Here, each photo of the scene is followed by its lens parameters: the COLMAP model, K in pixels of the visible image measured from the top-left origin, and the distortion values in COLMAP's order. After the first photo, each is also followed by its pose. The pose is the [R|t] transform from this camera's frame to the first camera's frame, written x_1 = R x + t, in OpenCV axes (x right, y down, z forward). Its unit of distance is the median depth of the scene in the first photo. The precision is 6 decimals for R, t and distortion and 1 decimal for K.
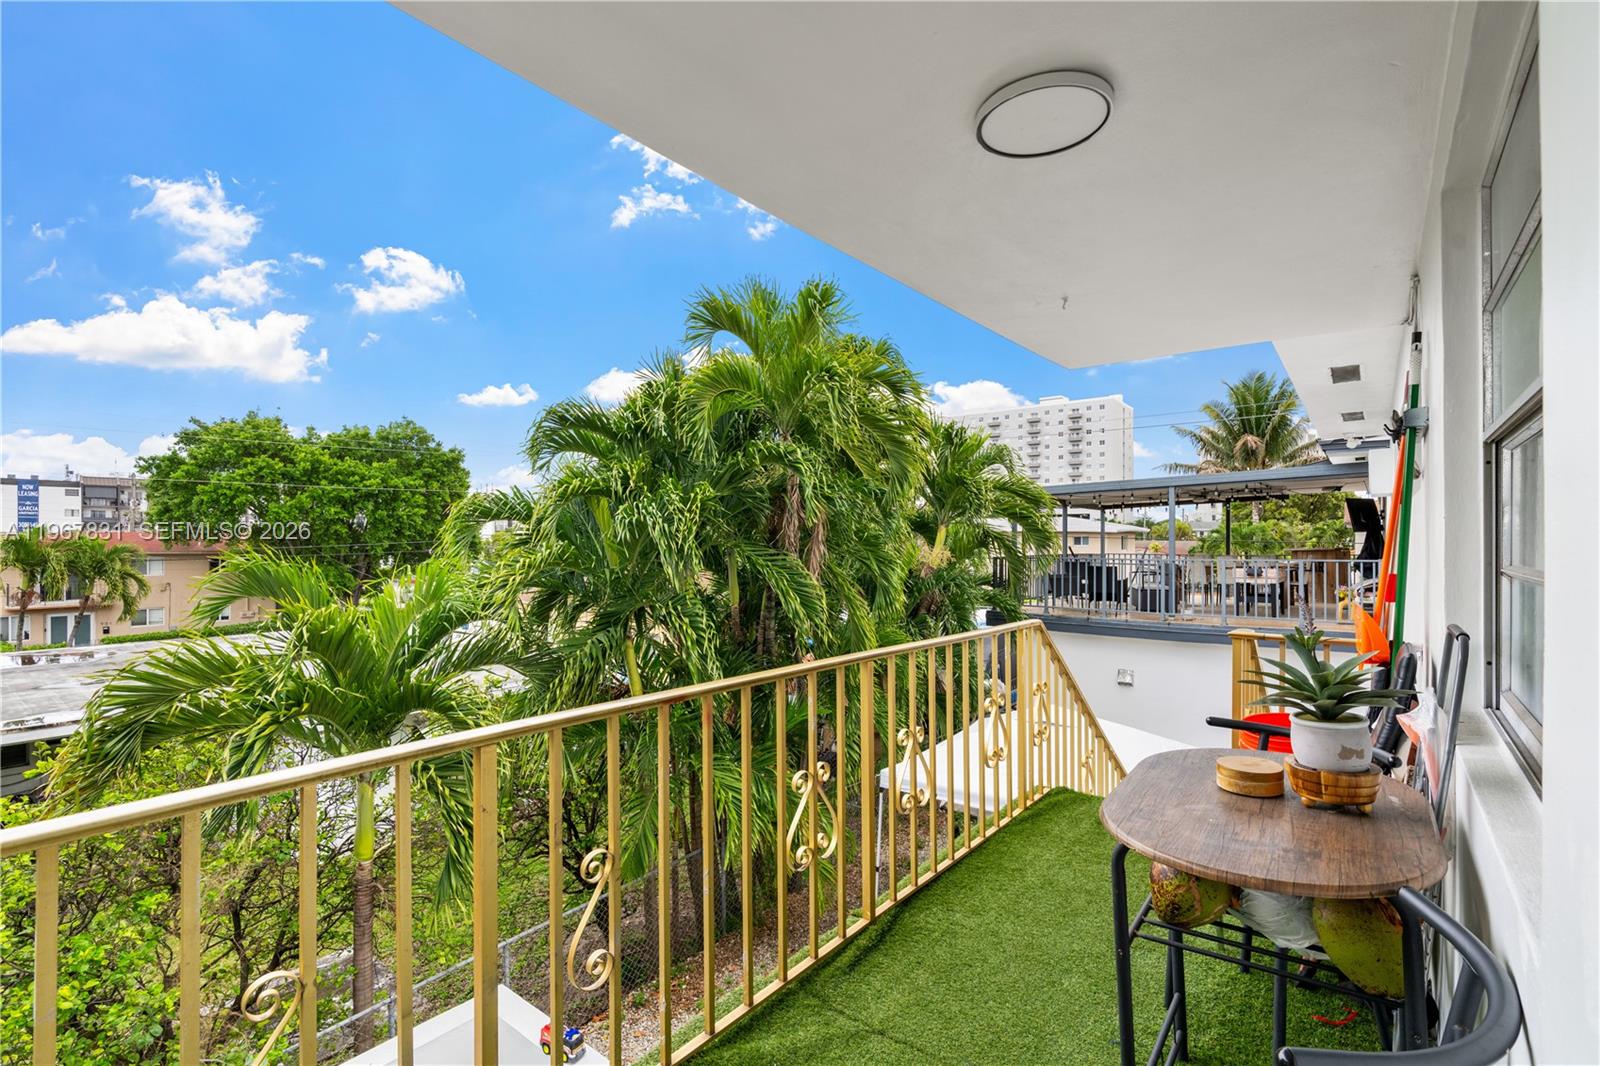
lens RADIAL K [[720.7, 0, 801.4], [0, 720.7, 537.2], [0, 0, 1]] dist [-0.013003, 0.003120]
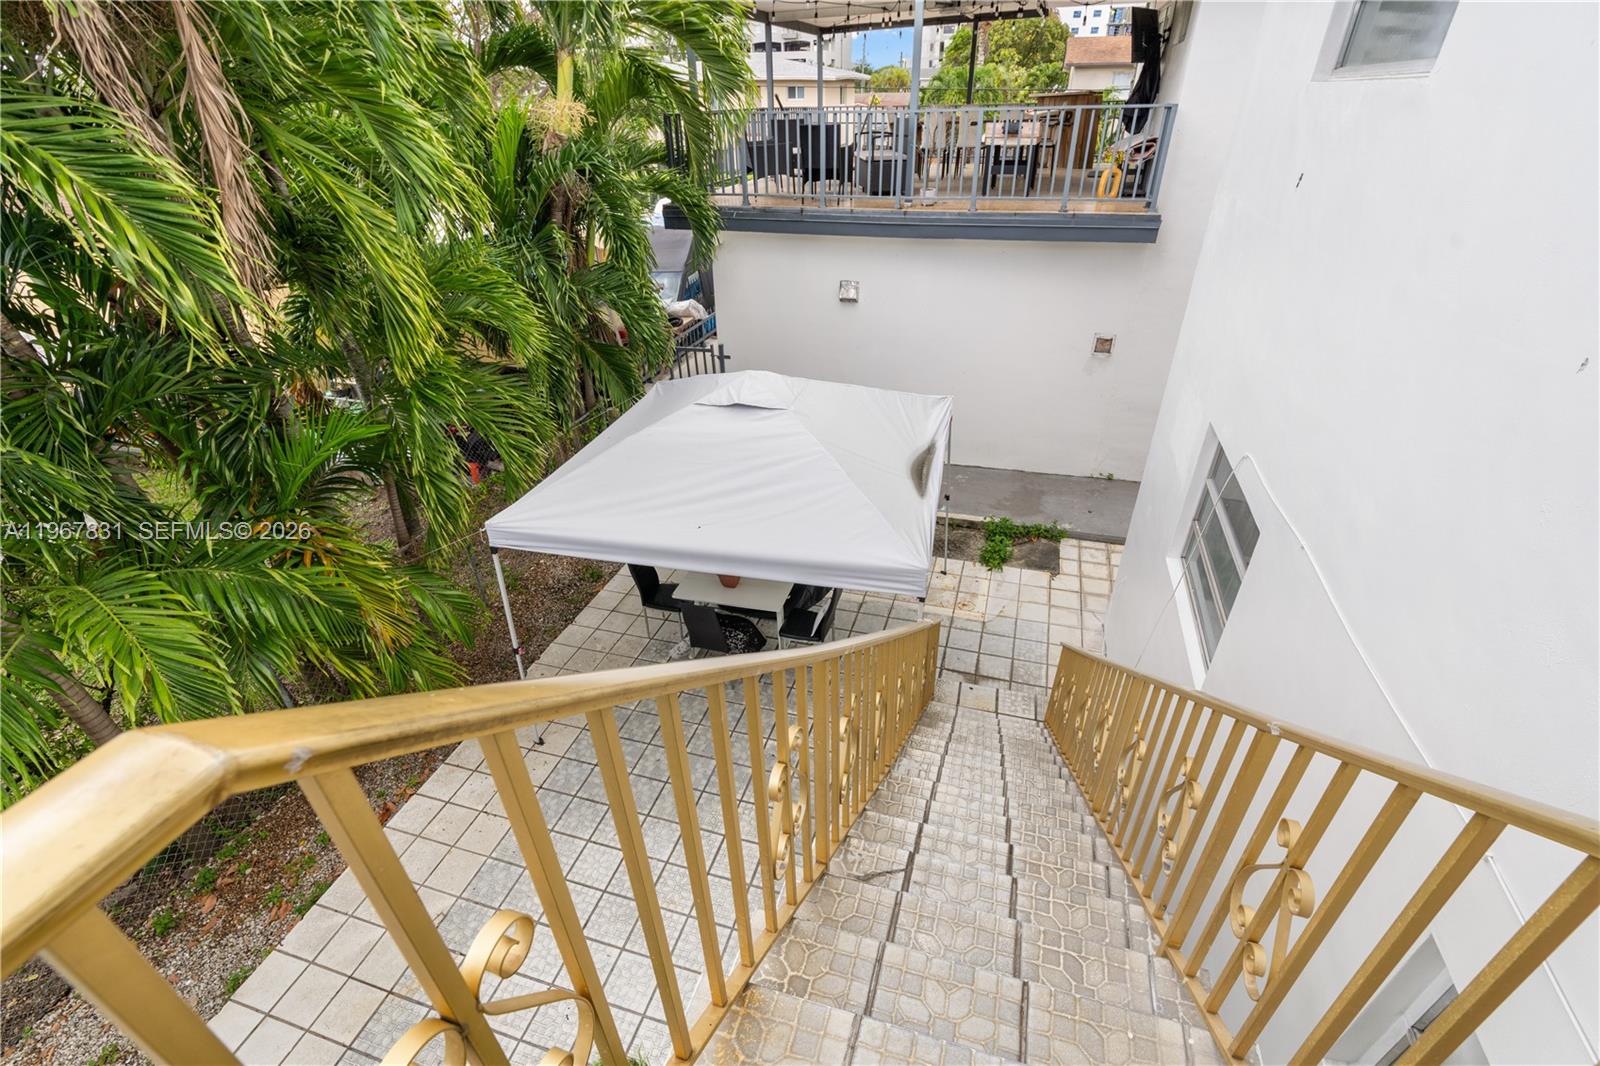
lens RADIAL K [[720.7, 0, 806.1], [0, 720.7, 539.9], [0, 0, 1]] dist [-0.013003, 0.003120]
pose [[0.928188, -0.208167, 0.308436, 0.113008], [0.014077, 0.847931, 0.529919, 0.013009], [-0.371844, -0.487523, 0.789970, 0.272115]]
